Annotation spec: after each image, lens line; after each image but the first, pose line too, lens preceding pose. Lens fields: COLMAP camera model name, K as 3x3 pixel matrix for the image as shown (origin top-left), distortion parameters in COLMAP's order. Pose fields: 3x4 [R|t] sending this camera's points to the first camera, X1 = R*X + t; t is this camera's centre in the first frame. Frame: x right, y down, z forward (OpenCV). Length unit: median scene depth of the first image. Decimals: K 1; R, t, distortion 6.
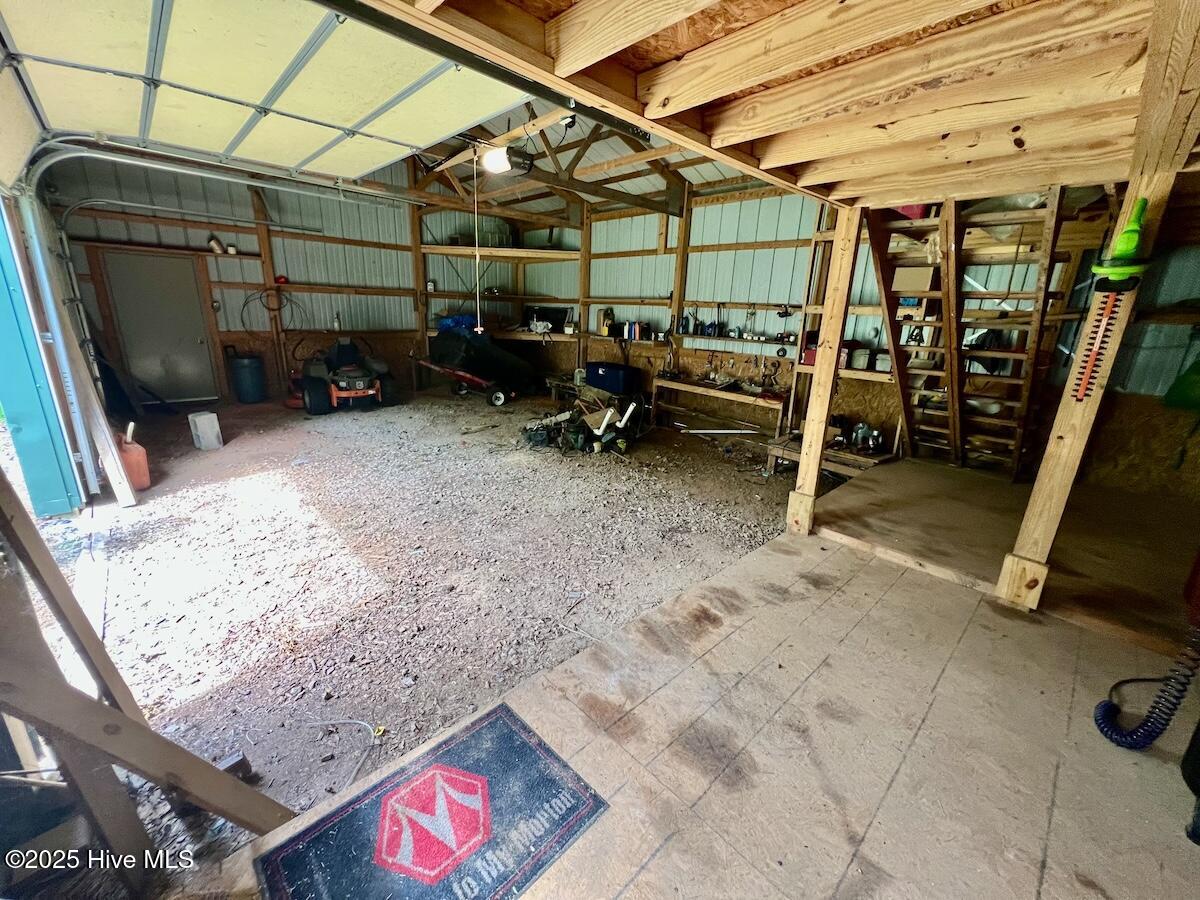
lens RADIAL K [[477.1, 0, 599.5], [0, 477.1, 446.5], [0, 0, 1]] dist [-0.001929, 0.000186]
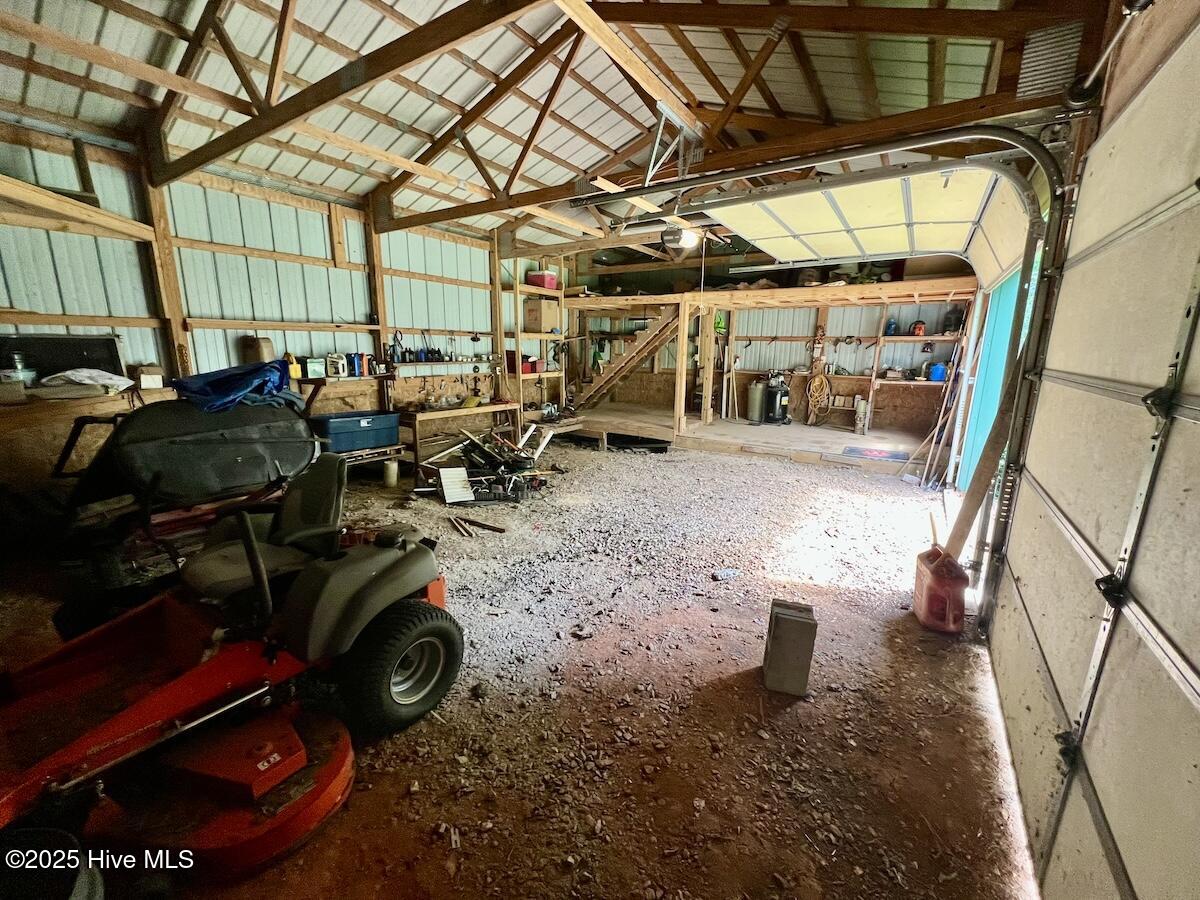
lens RADIAL K [[477.1, 0, 599.5], [0, 477.1, 446.5], [0, 0, 1]] dist [-0.001929, 0.000186]
pose [[-0.219262, -0.247951, 0.943634, -0.865662], [0.248068, 0.921217, 0.299701, -0.285110], [-0.943603, 0.299798, -0.140479, 0.868241]]
